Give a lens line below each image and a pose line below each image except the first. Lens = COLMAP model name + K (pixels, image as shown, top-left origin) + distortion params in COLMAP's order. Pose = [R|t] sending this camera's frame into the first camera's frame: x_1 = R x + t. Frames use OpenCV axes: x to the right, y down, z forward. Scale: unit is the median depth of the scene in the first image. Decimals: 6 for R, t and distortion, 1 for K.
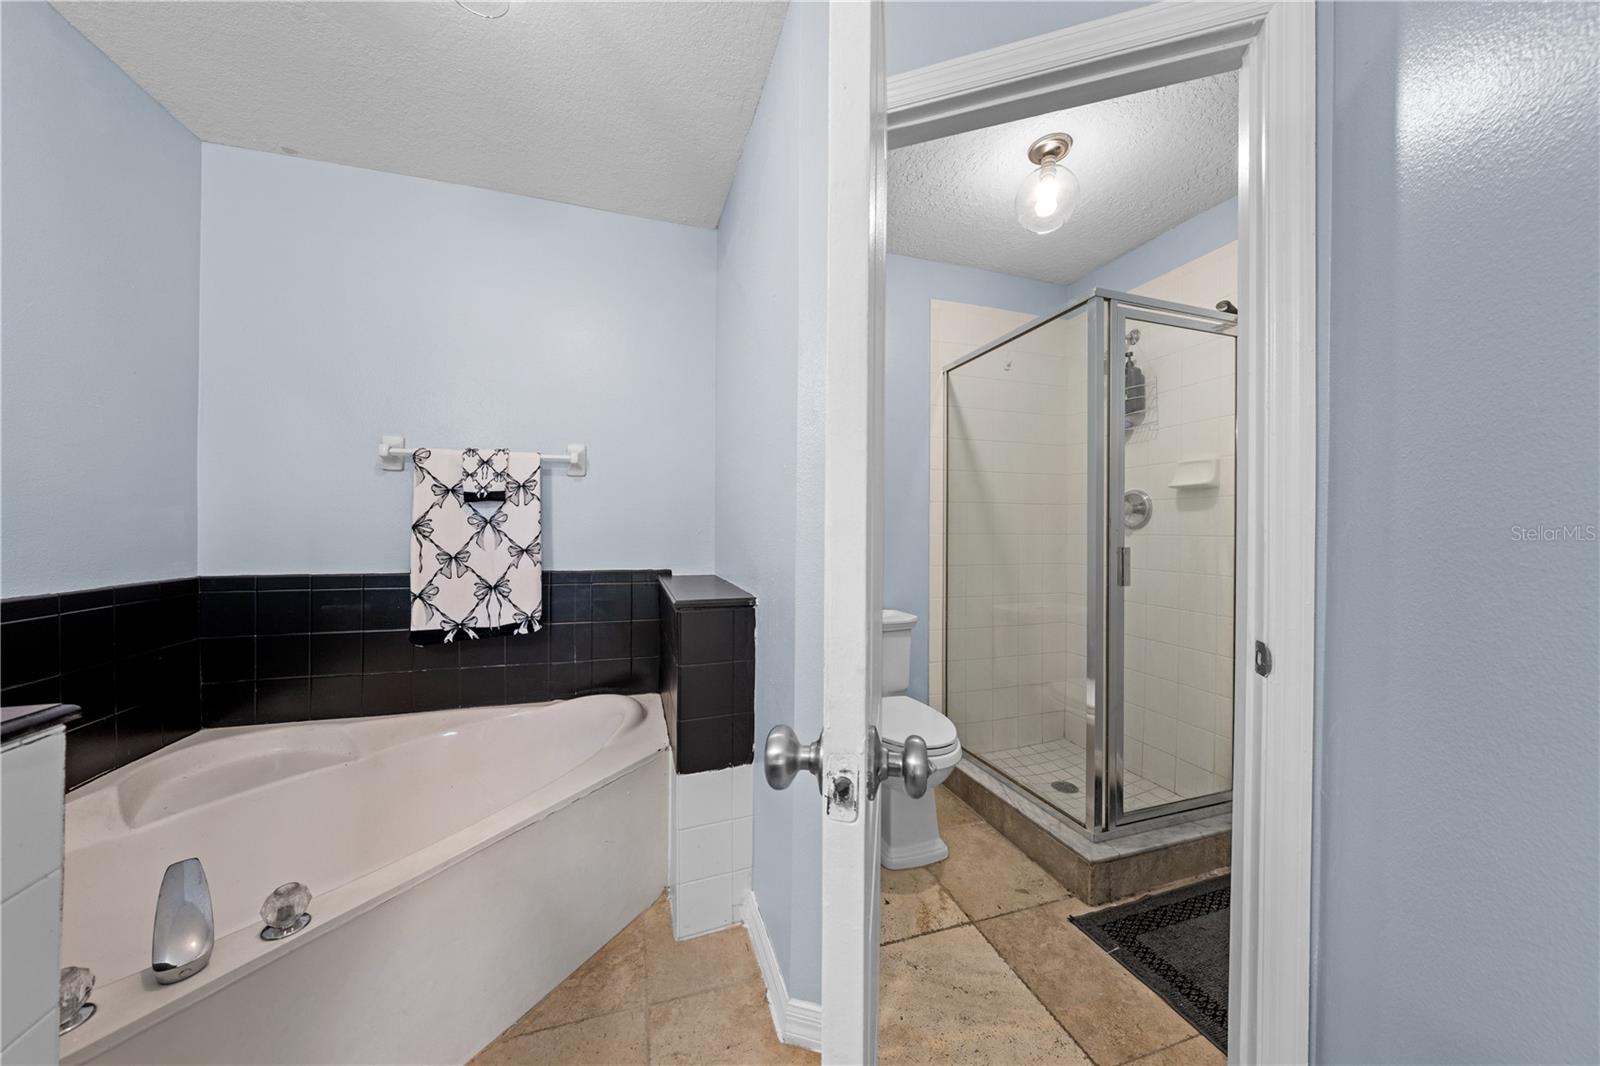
lens RADIAL K [[537.8, 0, 800.9], [0, 537.8, 532.9], [0, 0, 1]] dist [-0.002782, -0.000047]
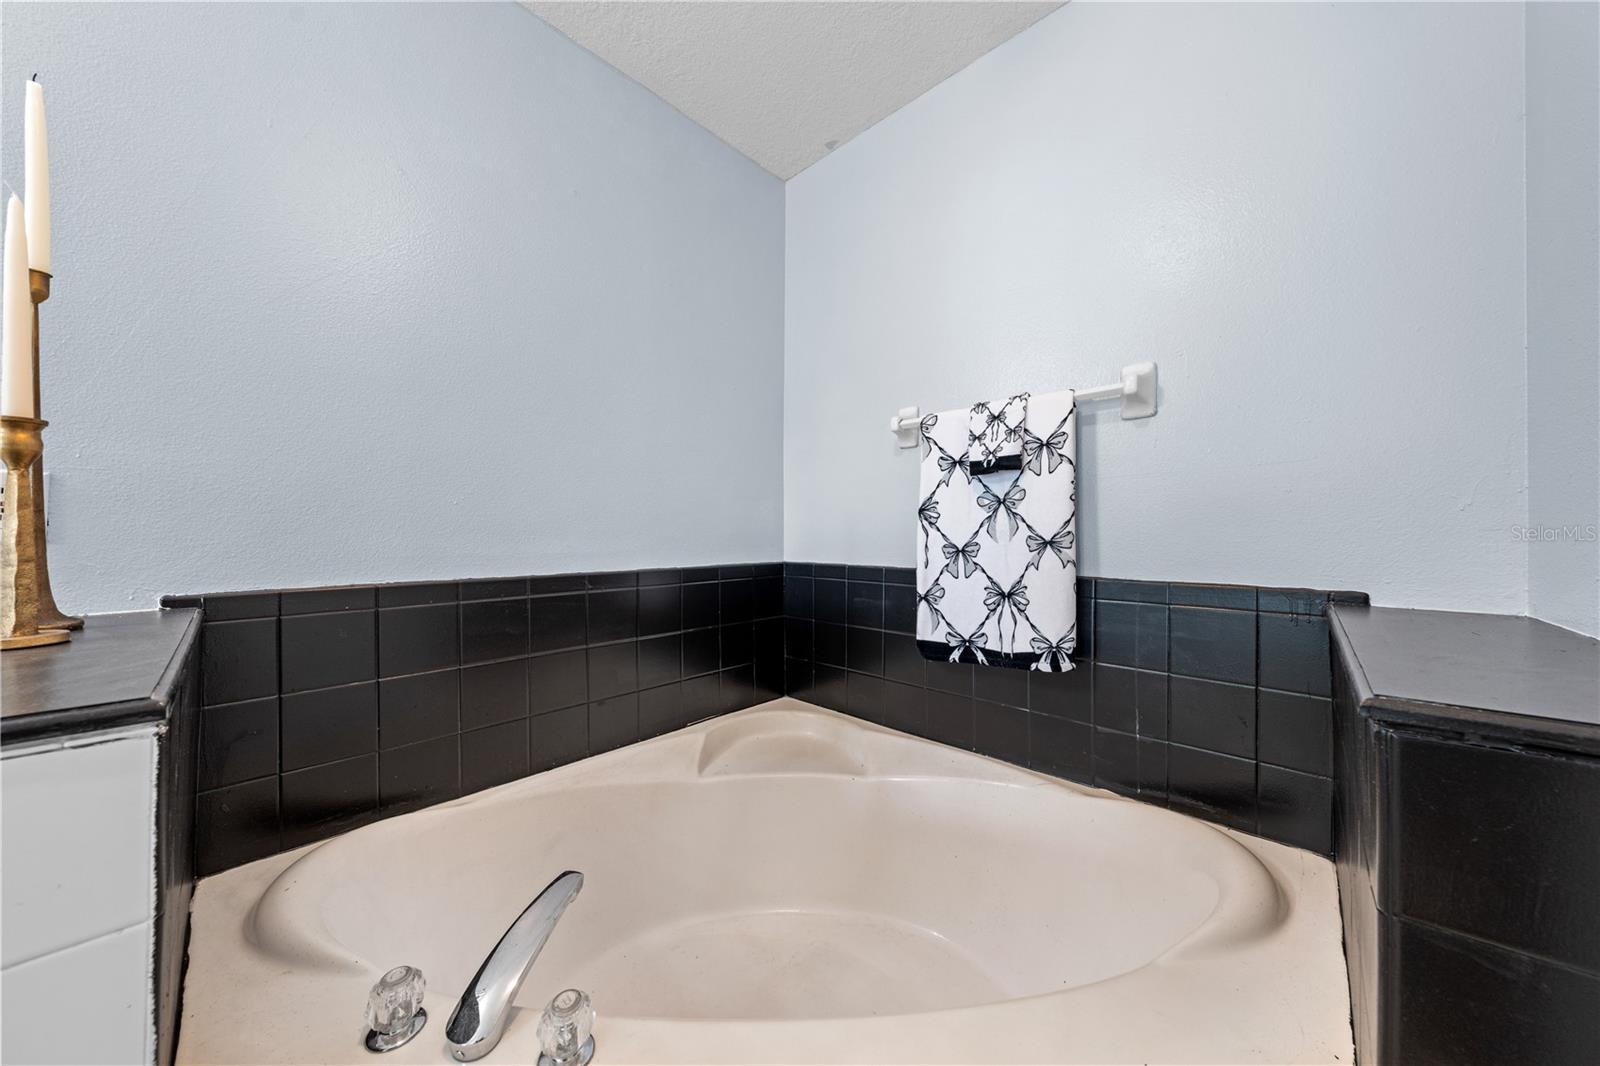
lens RADIAL K [[537.8, 0, 800.9], [0, 537.8, 532.9], [0, 0, 1]] dist [-0.002782, -0.000047]
pose [[0.486242, -0.007854, -0.873789, -0.093604], [-0.004791, 0.999921, -0.011654, 0.030125], [0.873811, 0.009853, 0.486166, 0.428741]]
